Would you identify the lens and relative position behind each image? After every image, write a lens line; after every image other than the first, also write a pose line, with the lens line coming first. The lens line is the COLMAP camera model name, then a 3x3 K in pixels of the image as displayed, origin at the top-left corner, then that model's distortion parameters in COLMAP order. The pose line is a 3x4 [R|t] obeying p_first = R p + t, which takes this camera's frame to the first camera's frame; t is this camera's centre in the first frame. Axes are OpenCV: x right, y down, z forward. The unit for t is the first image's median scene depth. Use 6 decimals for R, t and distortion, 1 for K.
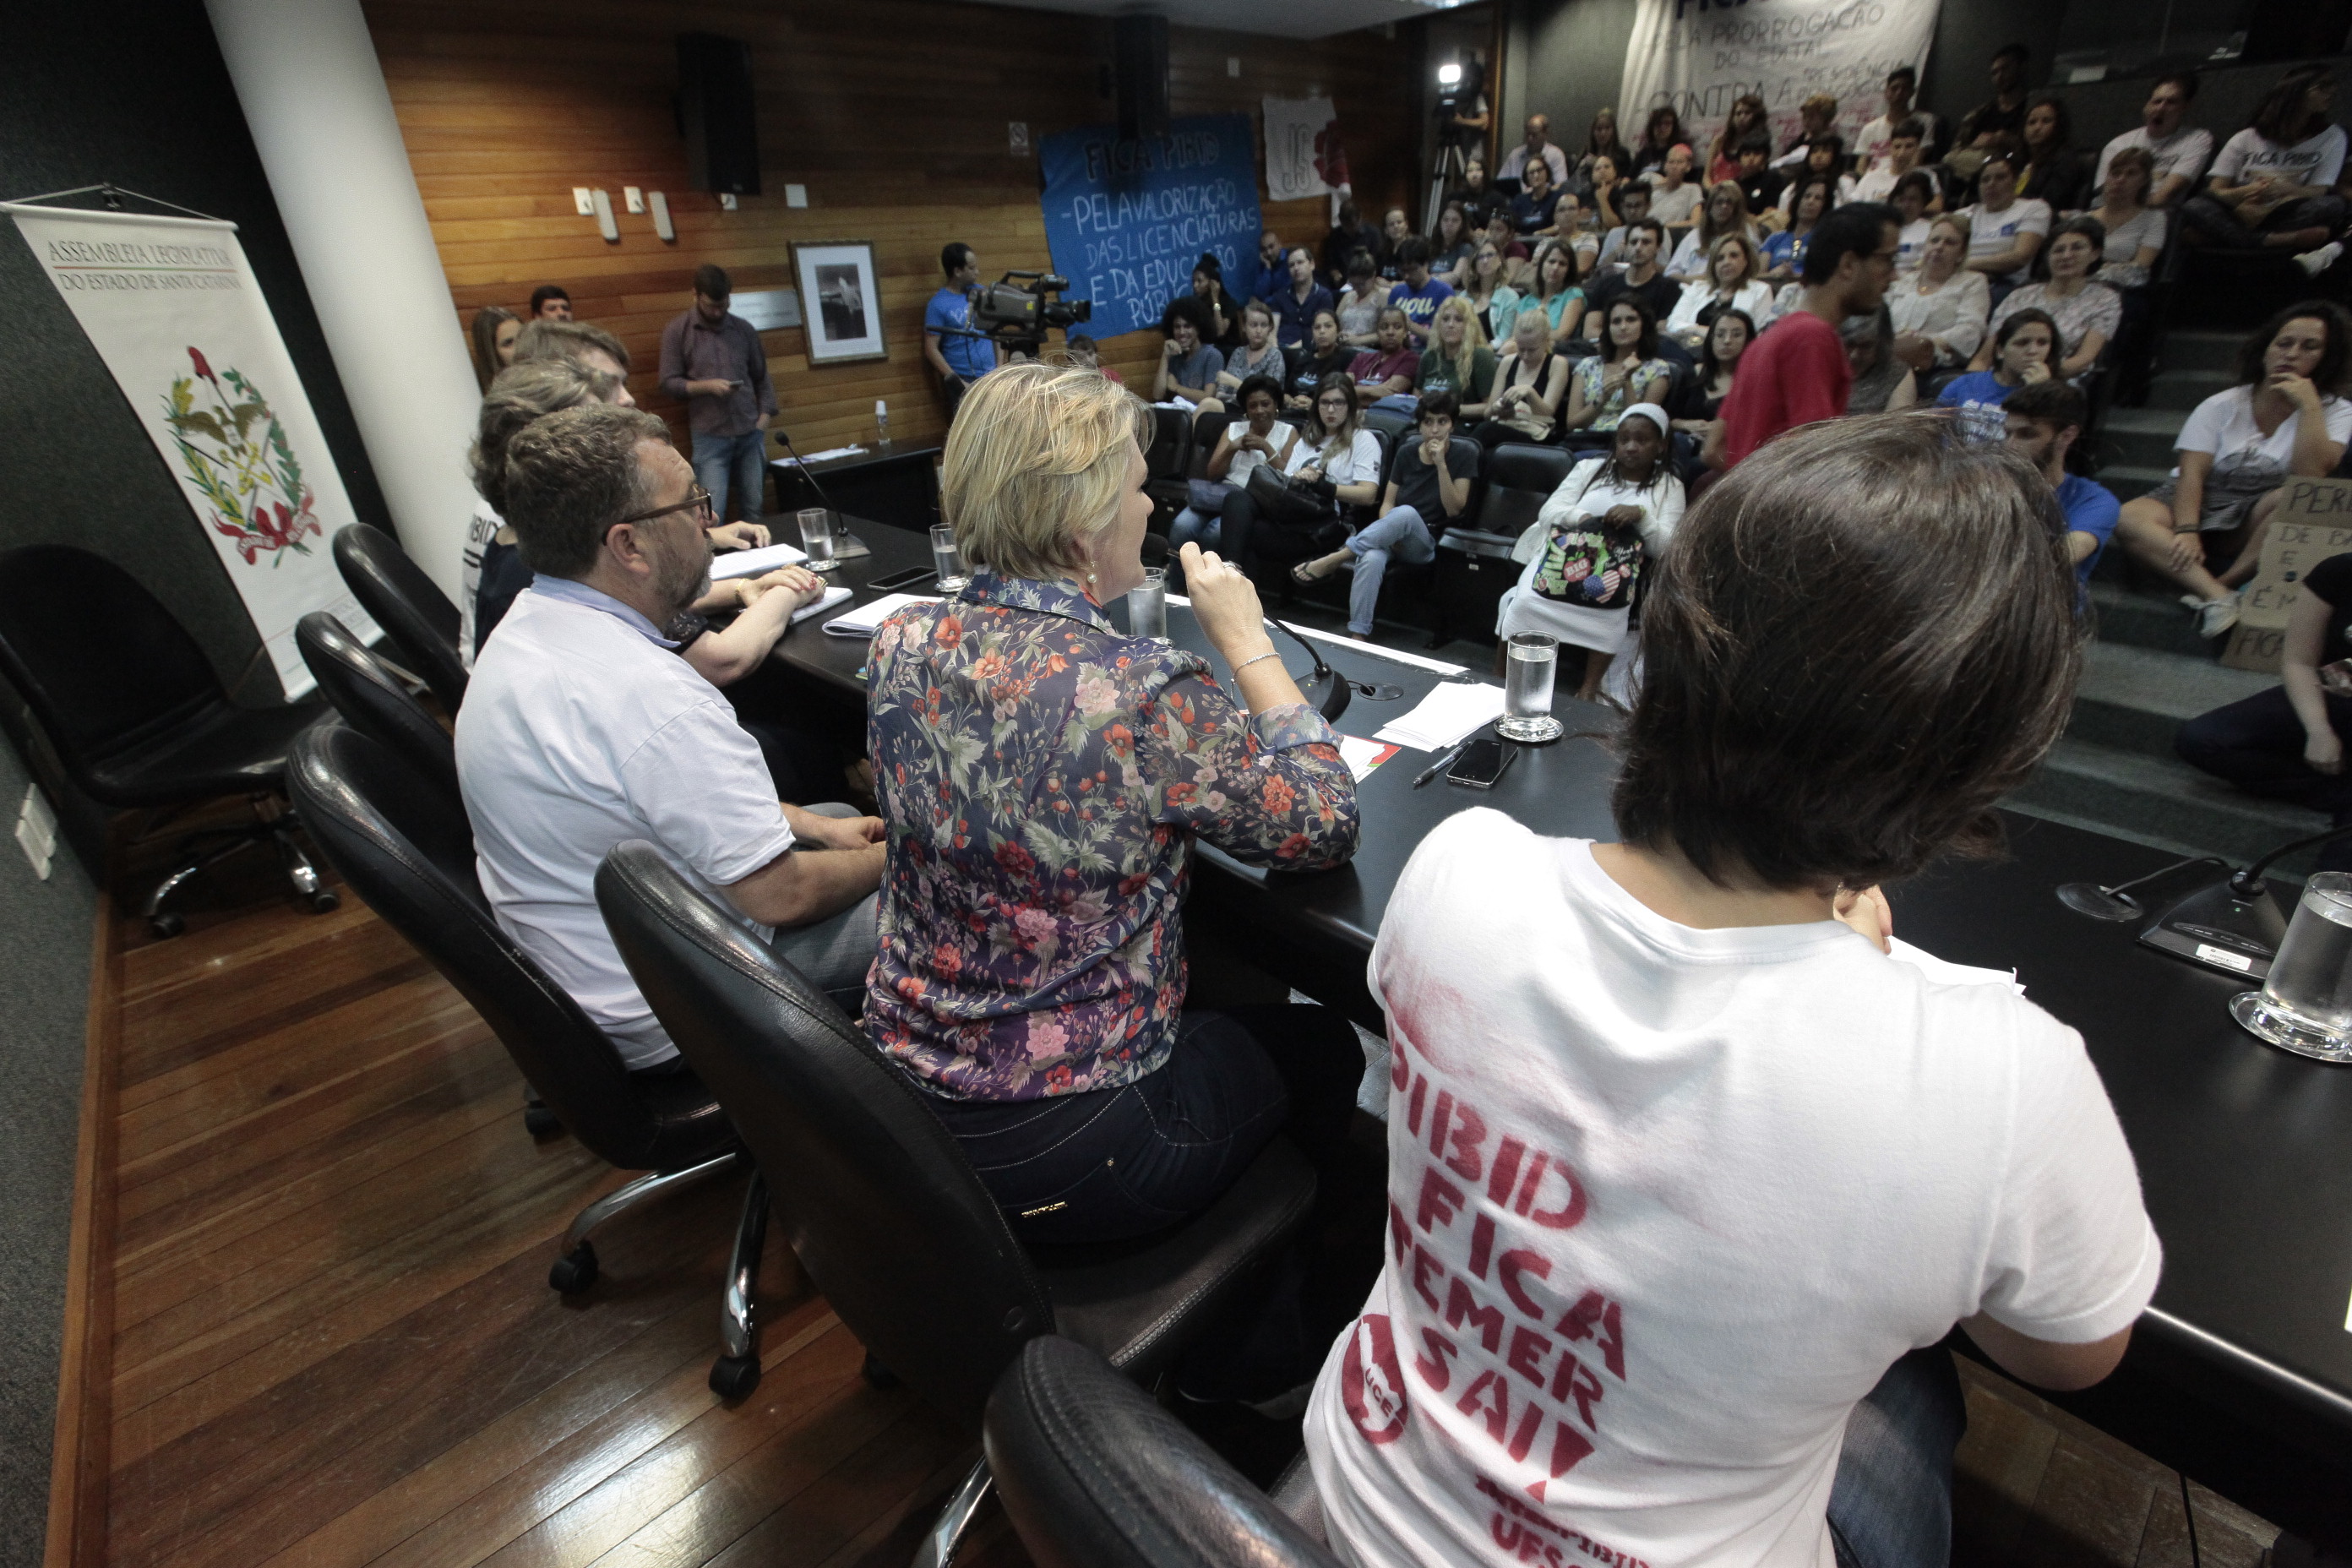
lens RADIAL K [[1078.9, 0, 1169.7], [0, 1078.9, 780.2], [0, 0, 1]] dist [-0.037705, 0.010366]
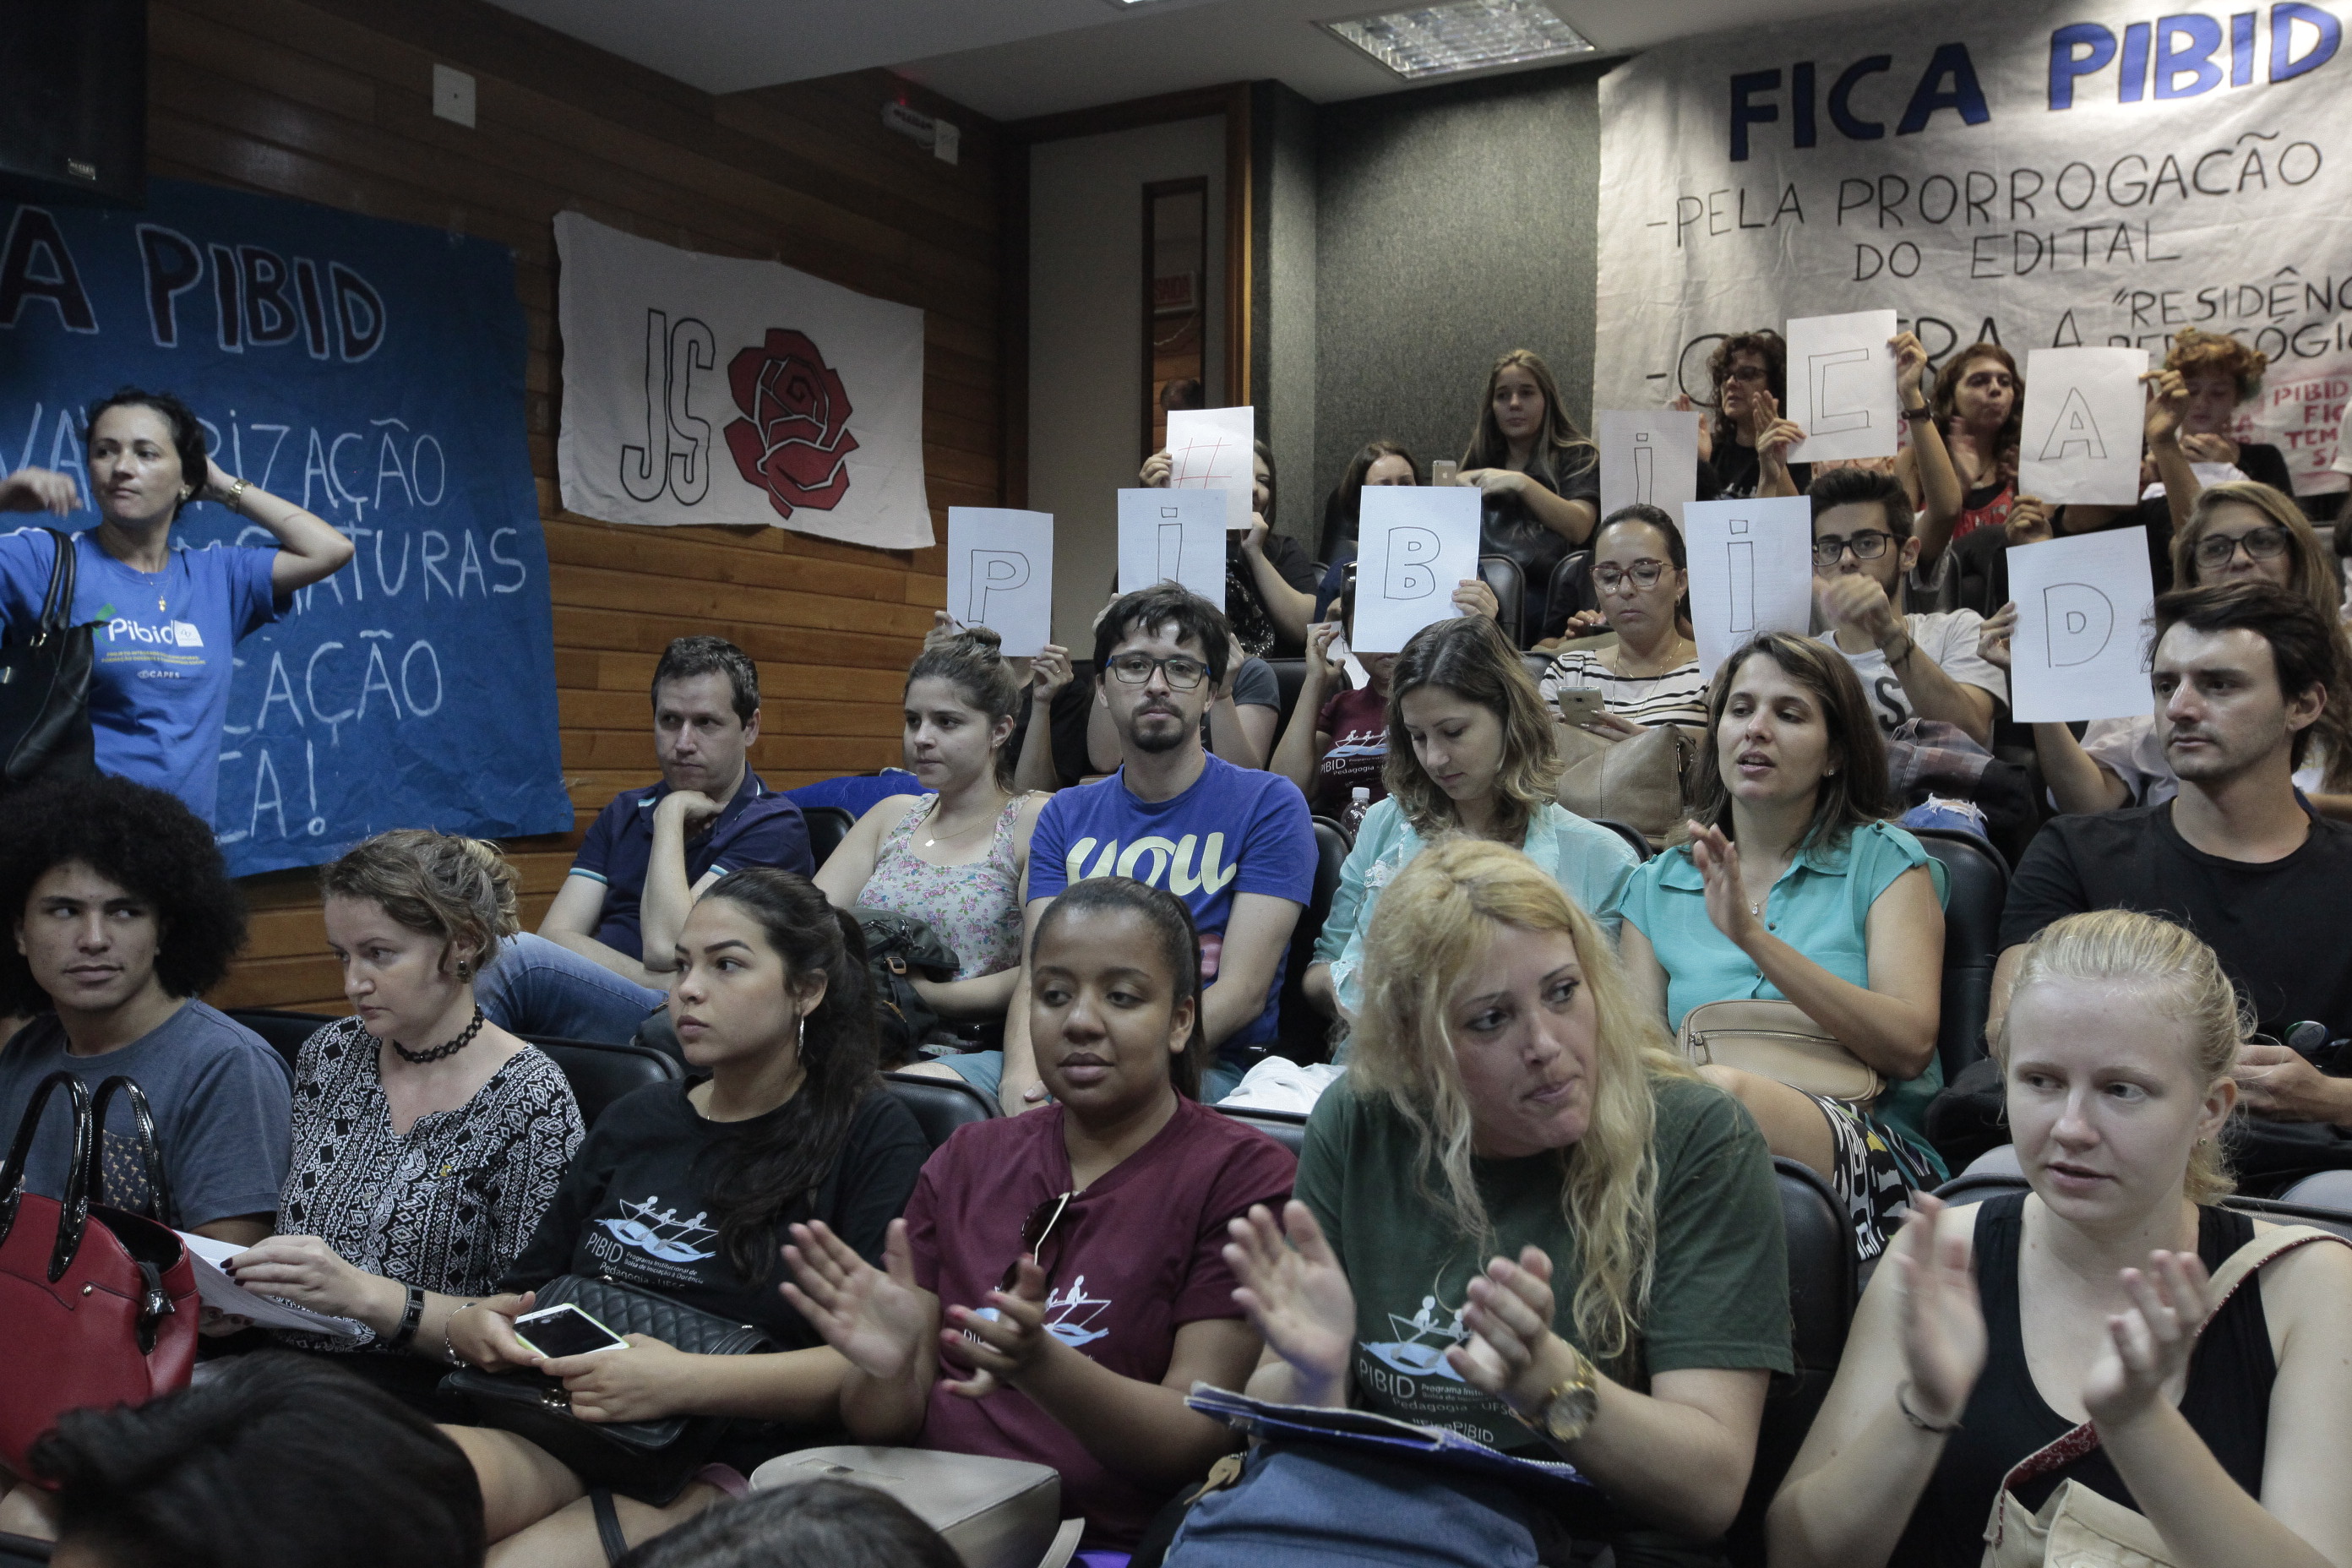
lens RADIAL K [[2134.2, 0, 1158.2], [0, 2134.2, 797.2], [0, 0, 1]] dist [0.020761, 0.040006]
pose [[0.948949, 0.056069, 0.310408, 0.077929], [0.082544, 0.905641, -0.415933, -0.241850], [-0.304439, 0.420321, 0.854779, 0.544932]]
